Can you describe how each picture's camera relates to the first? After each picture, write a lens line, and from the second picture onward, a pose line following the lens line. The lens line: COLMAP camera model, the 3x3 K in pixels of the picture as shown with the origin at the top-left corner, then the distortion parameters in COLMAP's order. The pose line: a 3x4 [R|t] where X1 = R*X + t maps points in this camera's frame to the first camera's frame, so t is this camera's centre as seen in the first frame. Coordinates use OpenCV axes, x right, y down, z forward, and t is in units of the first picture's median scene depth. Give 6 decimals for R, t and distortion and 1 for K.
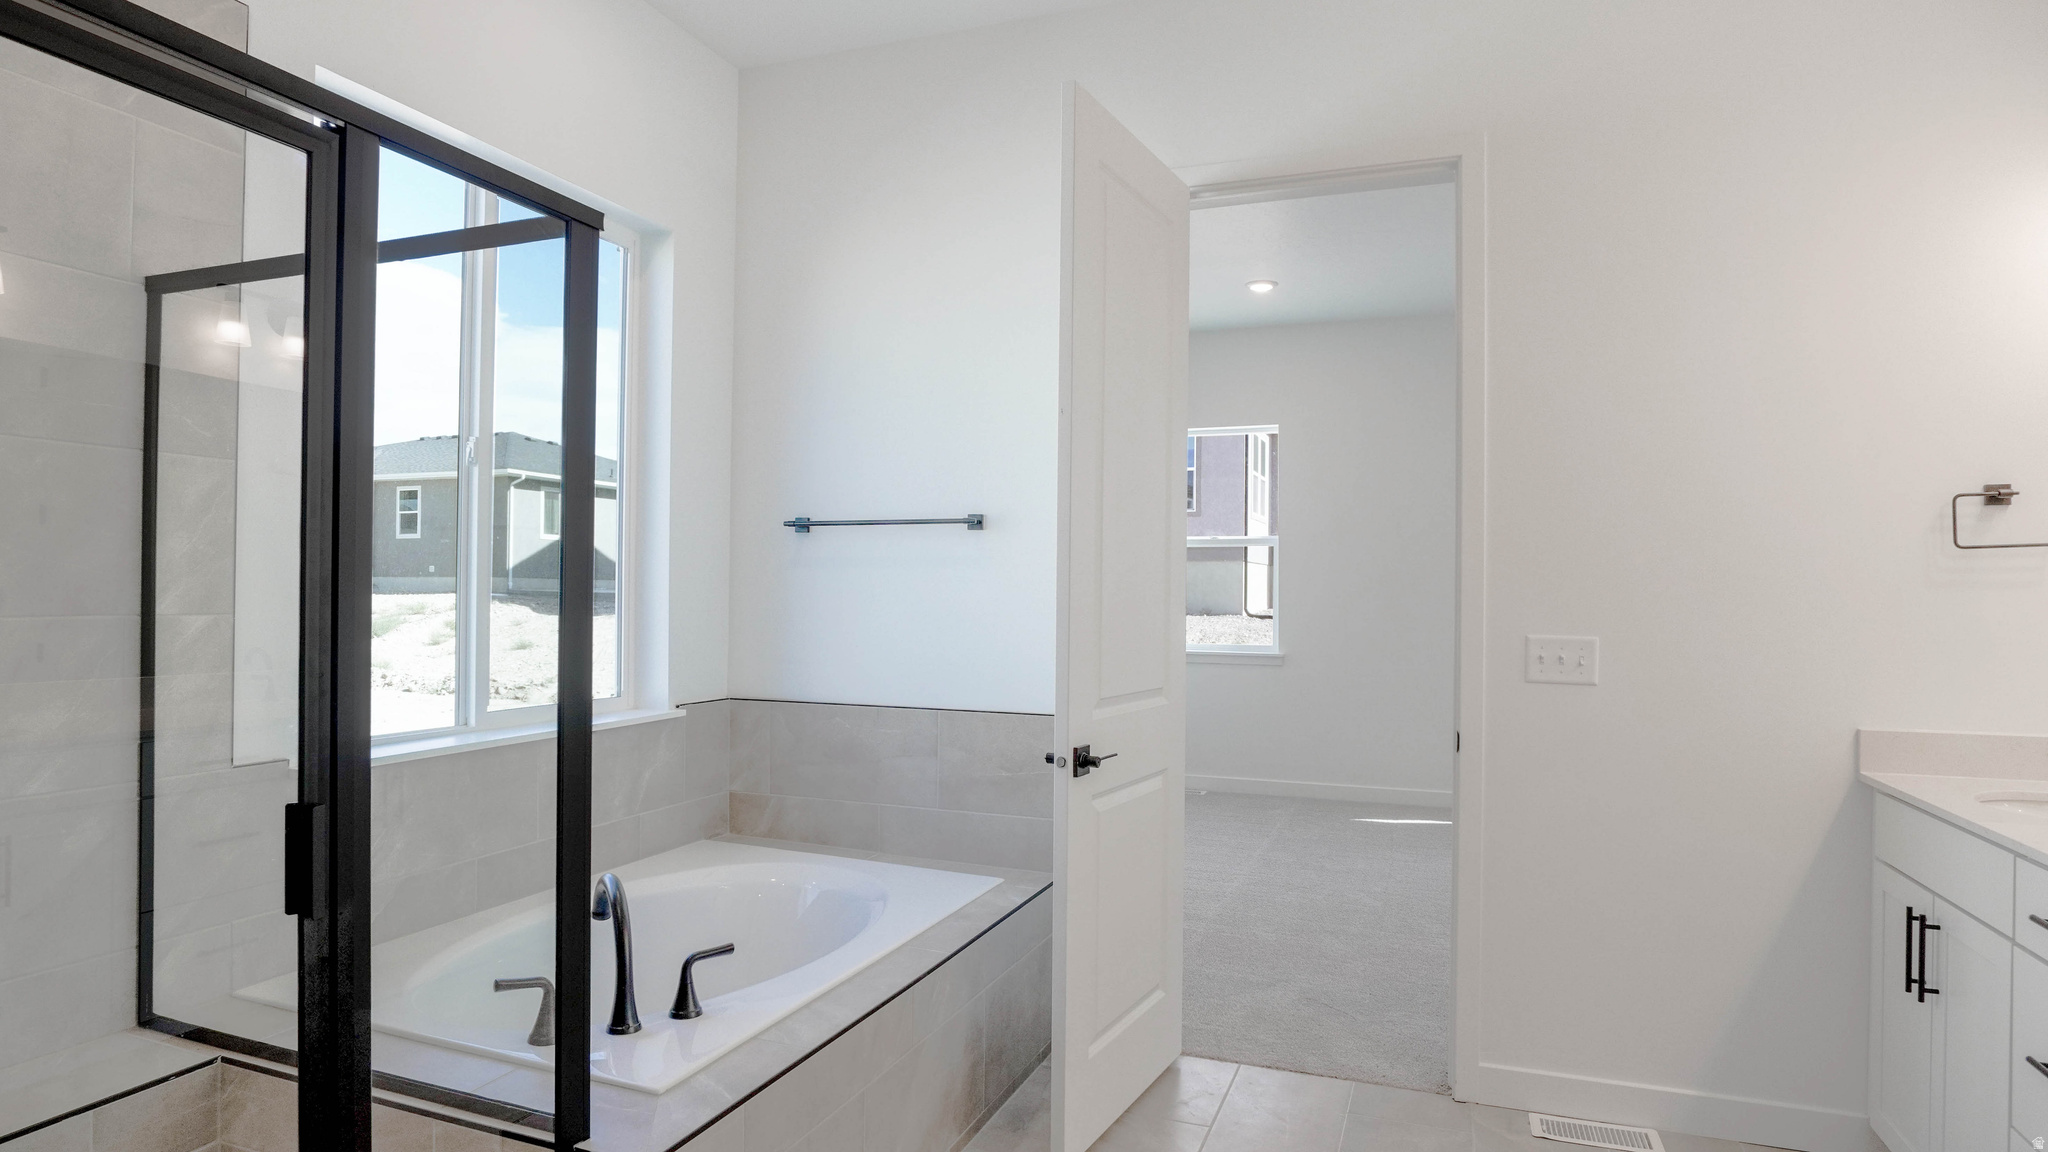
lens RADIAL K [[1125.1, 0, 1031.8], [0, 1125.1, 590.6], [0, 0, 1]] dist [-0.032558, 0.005301]
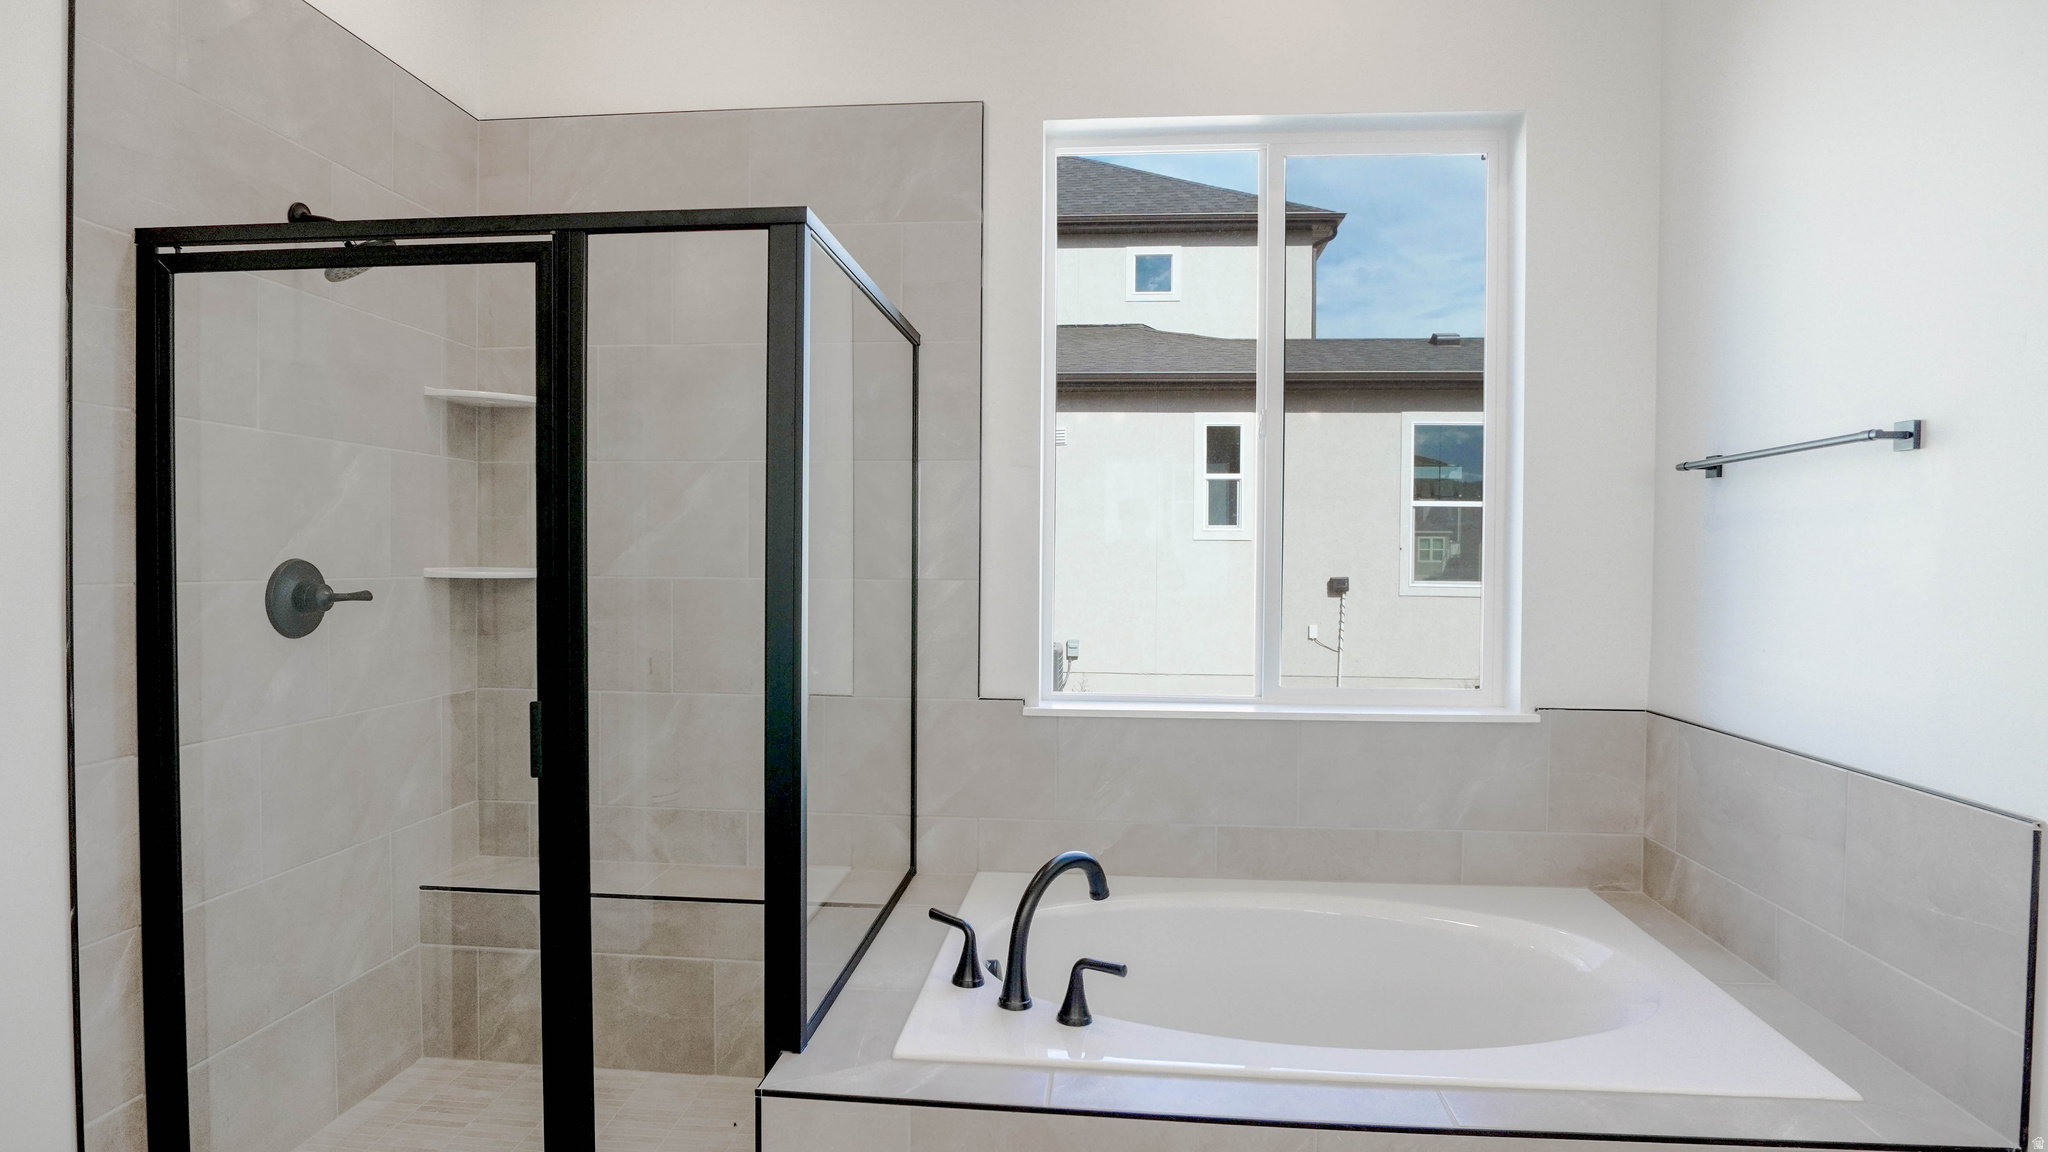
lens RADIAL K [[1125.1, 0, 1024.5], [0, 1125.1, 578.3], [0, 0, 1]] dist [-0.032558, 0.005301]
pose [[0.266288, 0.009236, -0.963849, 0.325510], [-0.004063, 0.999956, 0.008460, 0.004843], [0.963885, 0.001663, 0.266314, 0.412767]]
